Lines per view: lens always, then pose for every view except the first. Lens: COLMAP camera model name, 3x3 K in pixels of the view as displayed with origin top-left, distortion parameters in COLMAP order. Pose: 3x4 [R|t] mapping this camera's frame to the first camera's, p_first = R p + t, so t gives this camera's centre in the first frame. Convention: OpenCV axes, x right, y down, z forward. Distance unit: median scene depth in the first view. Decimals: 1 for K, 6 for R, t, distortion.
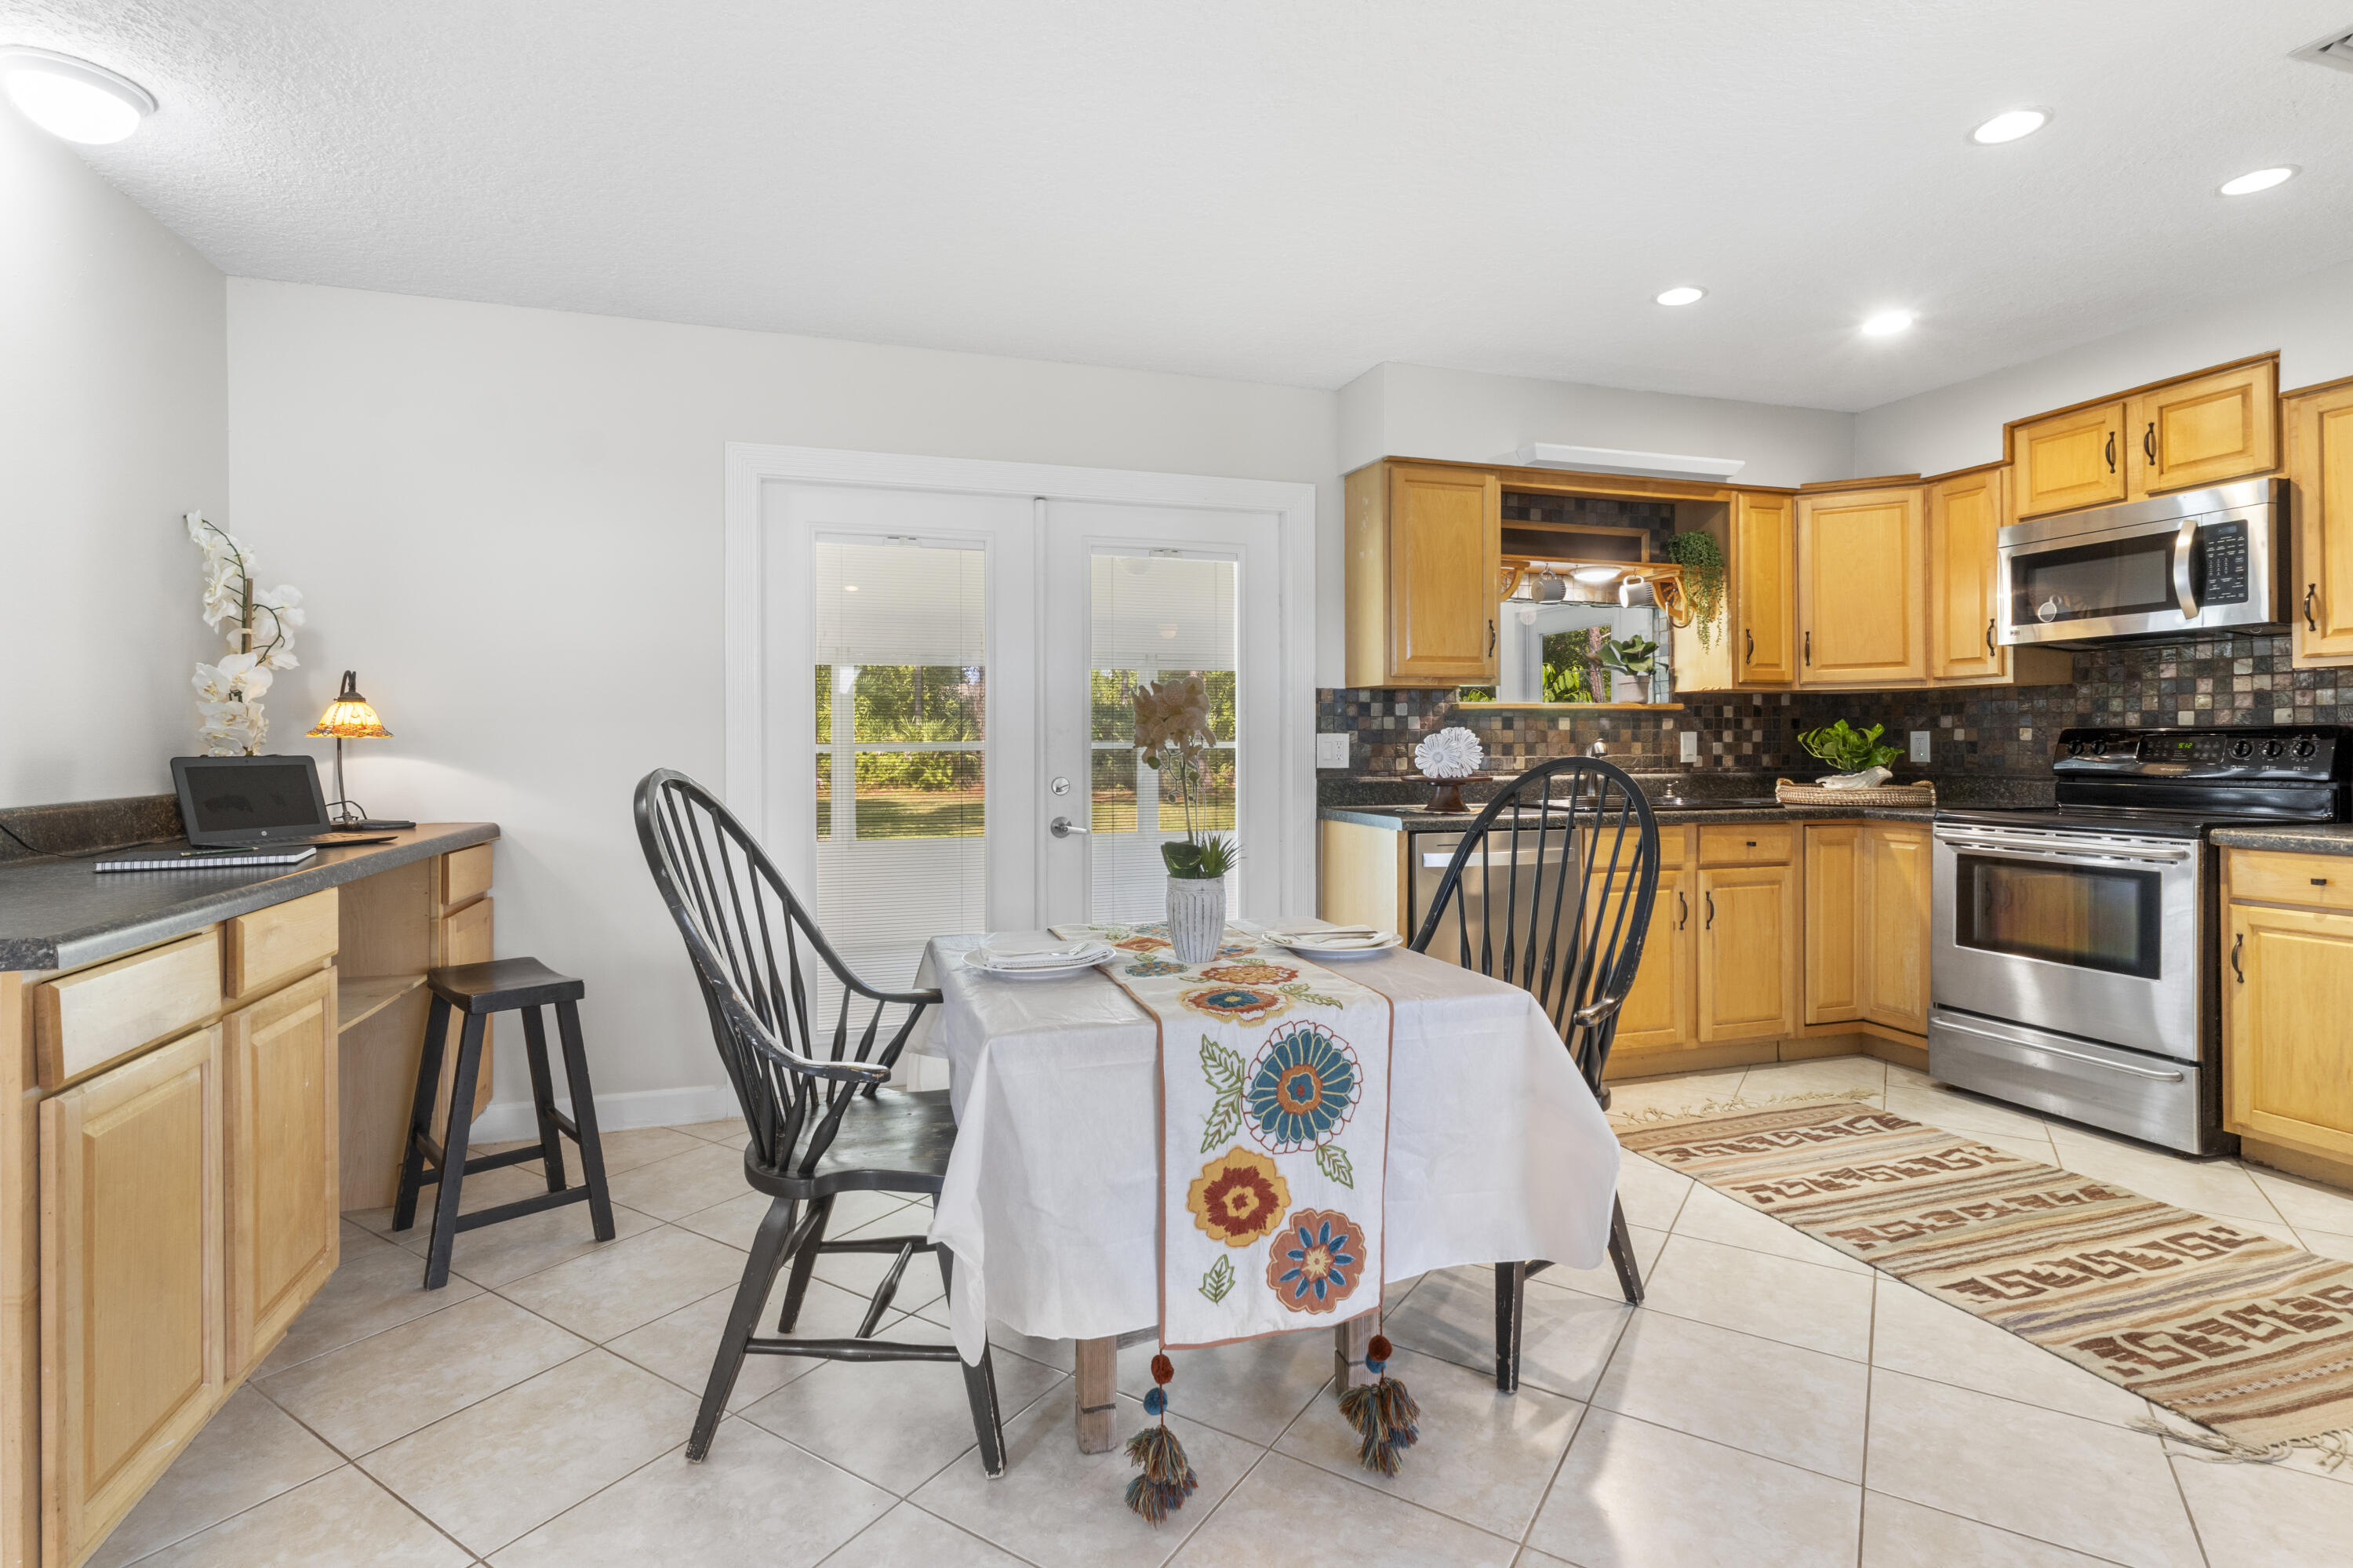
lens RADIAL K [[1128.7, 0, 1174.2], [0, 1128.7, 748.2], [0, 0, 1]] dist [0.002178, -0.000217]
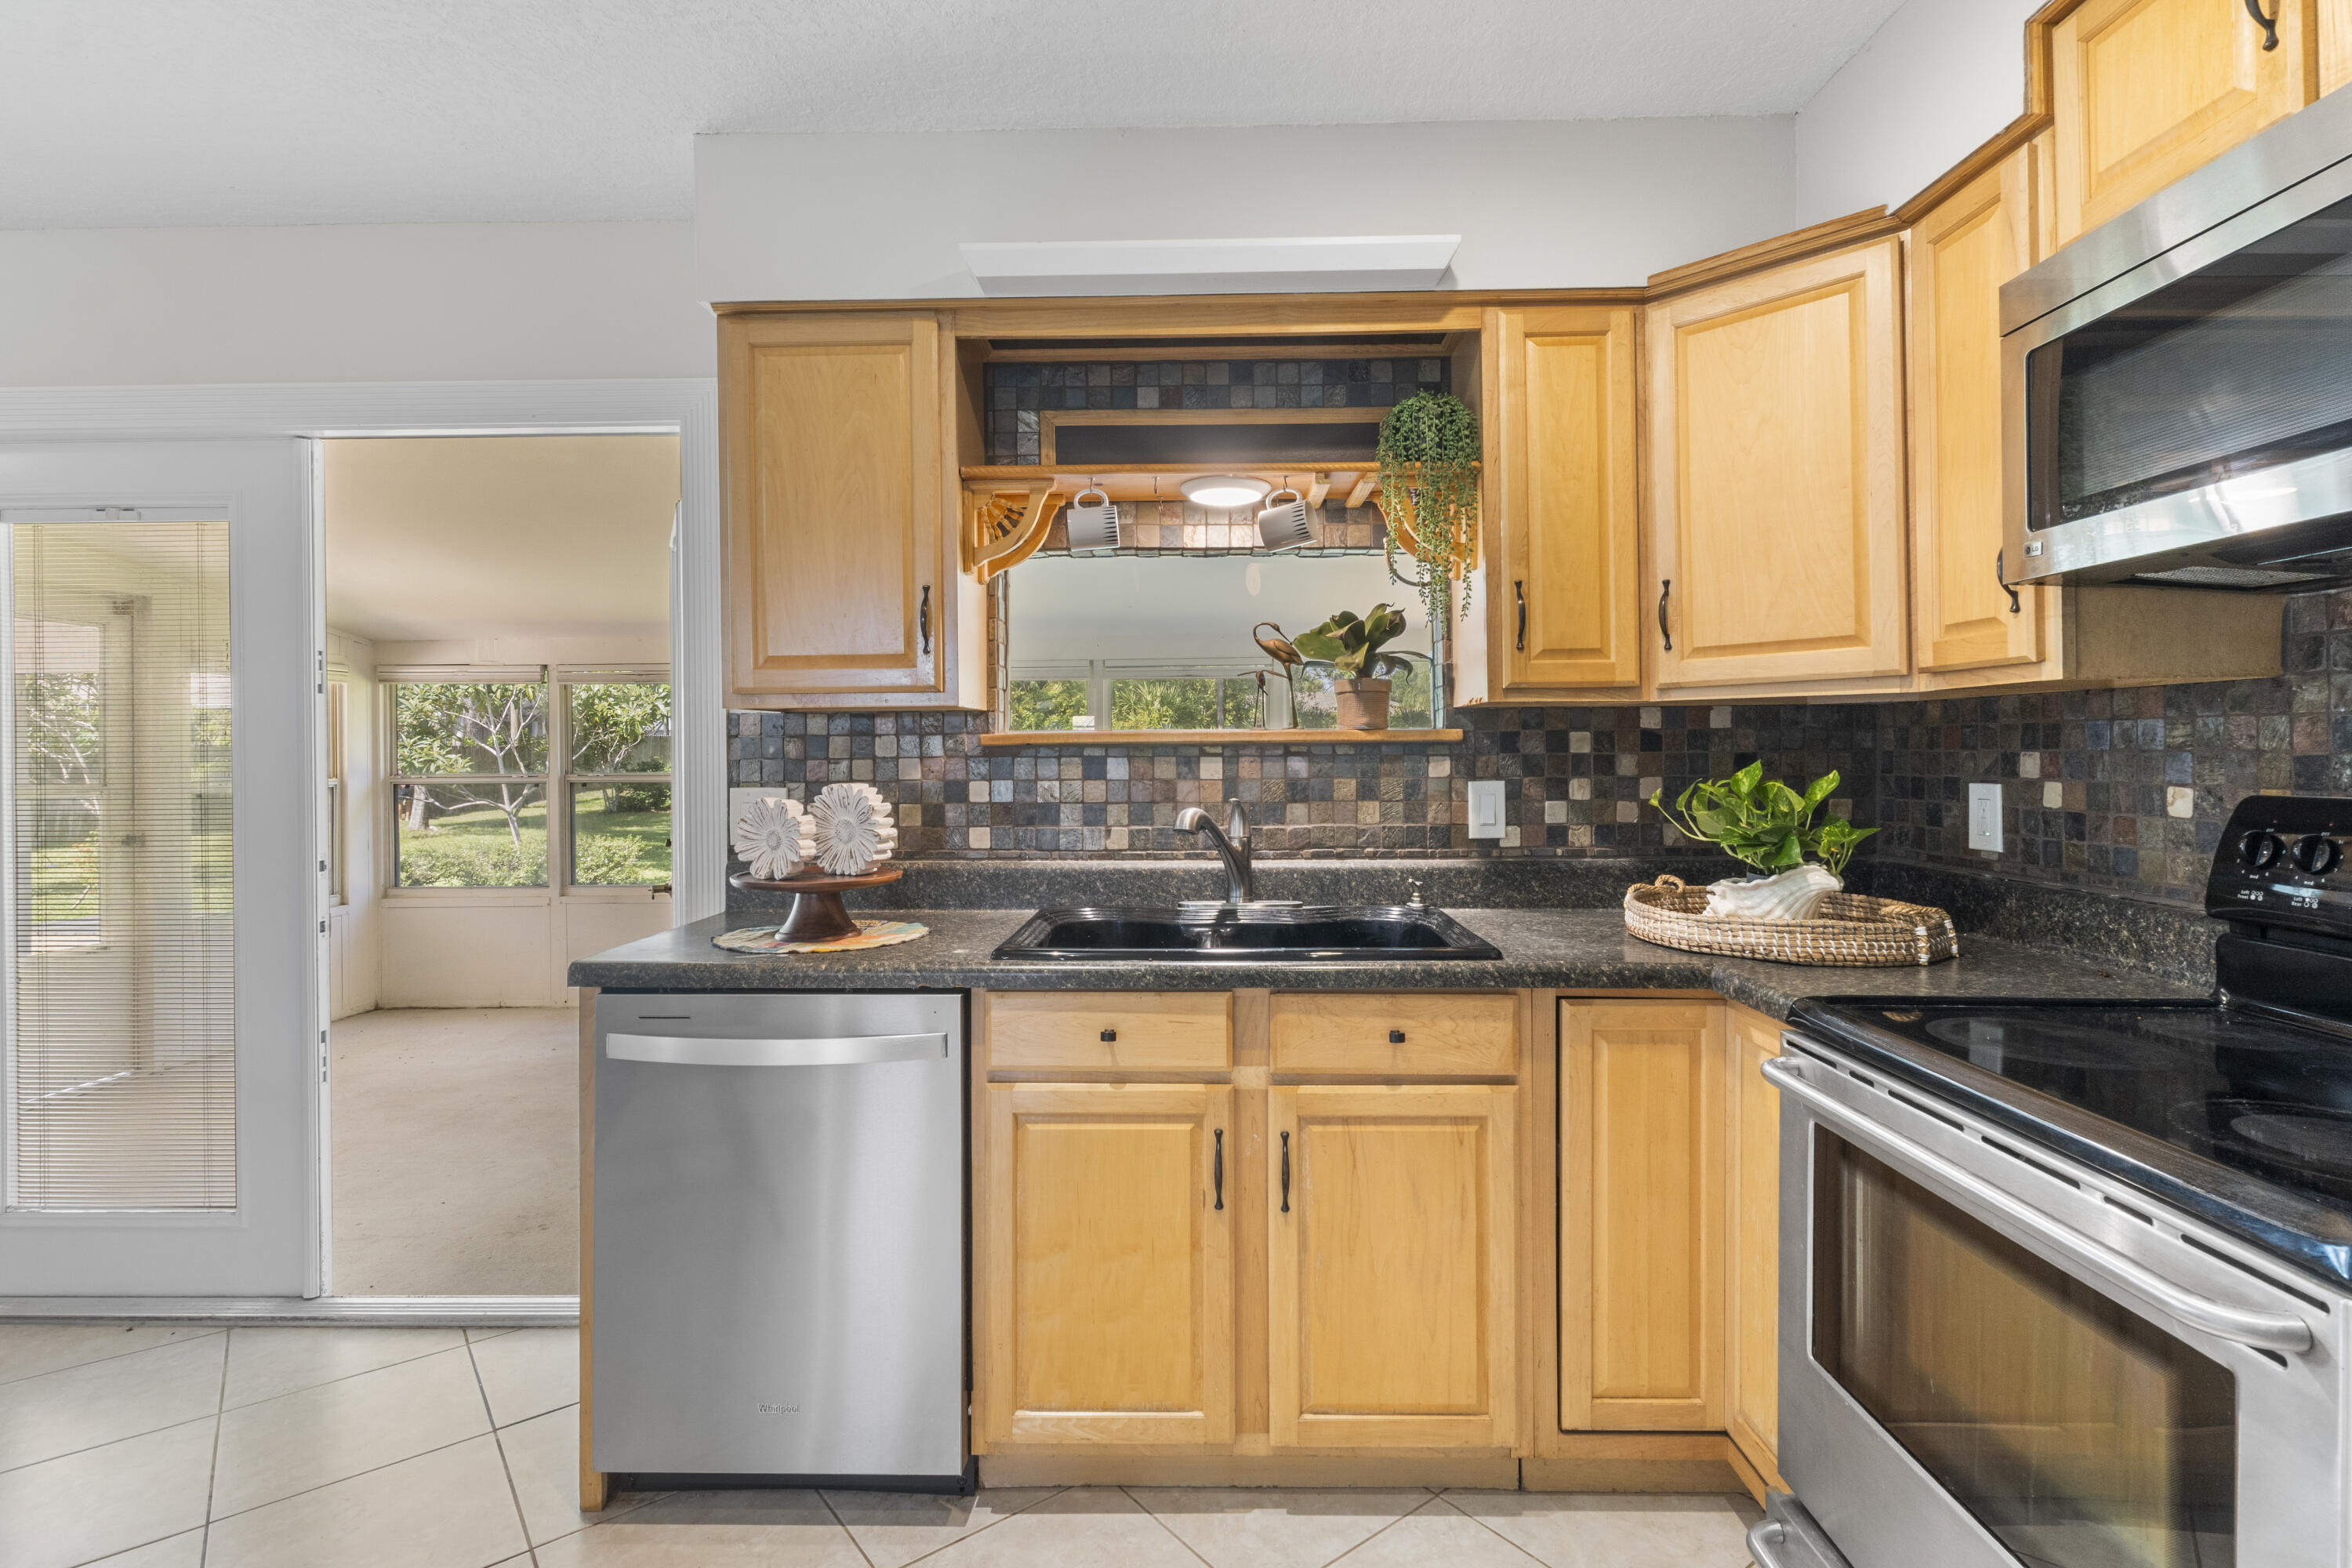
lens RADIAL K [[1128.1, 0, 1187.2], [0, 1128.1, 749.4], [0, 0, 1]] dist [0.002178, -0.000217]
pose [[0.945979, -0.003450, -0.324210, 0.580122], [0.002262, 0.999989, -0.004042, -0.032398], [0.324221, 0.003091, 0.945976, 0.528954]]
